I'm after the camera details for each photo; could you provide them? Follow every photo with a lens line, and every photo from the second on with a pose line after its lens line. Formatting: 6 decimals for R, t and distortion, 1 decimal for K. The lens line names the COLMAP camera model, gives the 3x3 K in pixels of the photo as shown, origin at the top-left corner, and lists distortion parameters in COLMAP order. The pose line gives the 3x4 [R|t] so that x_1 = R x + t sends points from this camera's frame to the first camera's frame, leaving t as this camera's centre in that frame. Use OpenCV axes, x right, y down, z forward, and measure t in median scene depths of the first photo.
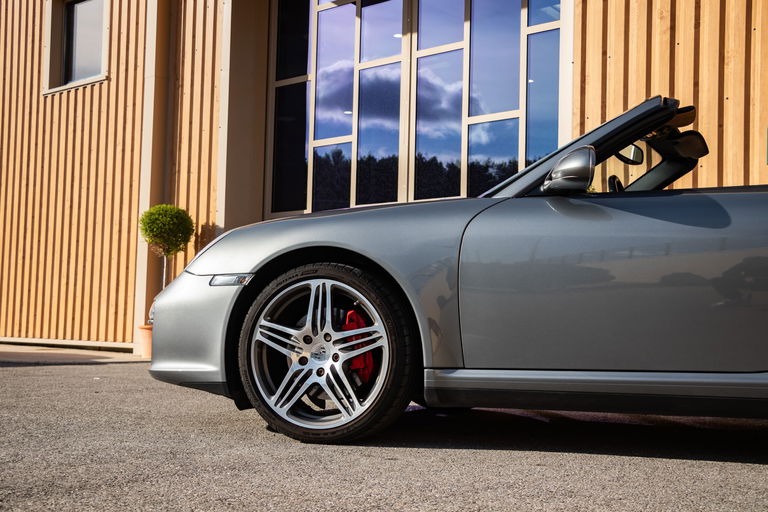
lens RADIAL K [[903.5, 0, 382.6], [0, 903.5, 282.5], [0, 0, 1]] dist [0.022804, 0.035025]
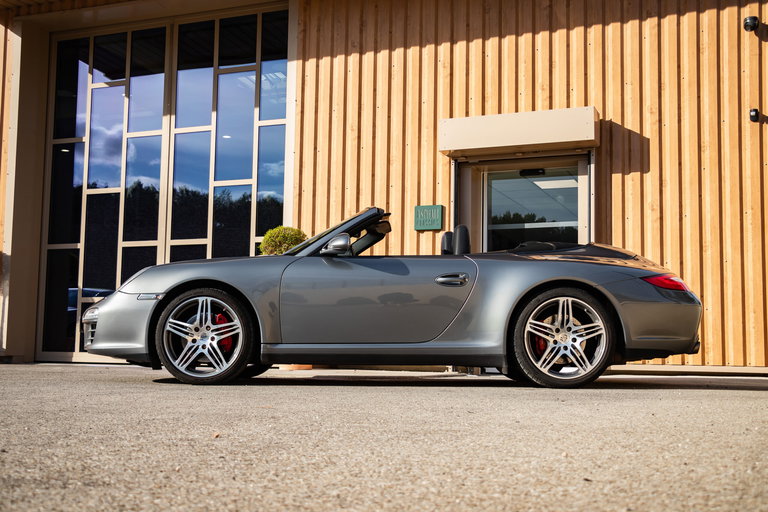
lens RADIAL K [[903.5, 0, 382.6], [0, 903.5, 282.5], [0, 0, 1]] dist [0.022804, 0.035025]
pose [[0.927138, 0.020370, 0.374165, -0.424349], [-0.010444, 0.999538, -0.028537, 0.016235], [-0.374574, 0.022551, 0.926923, -0.857844]]
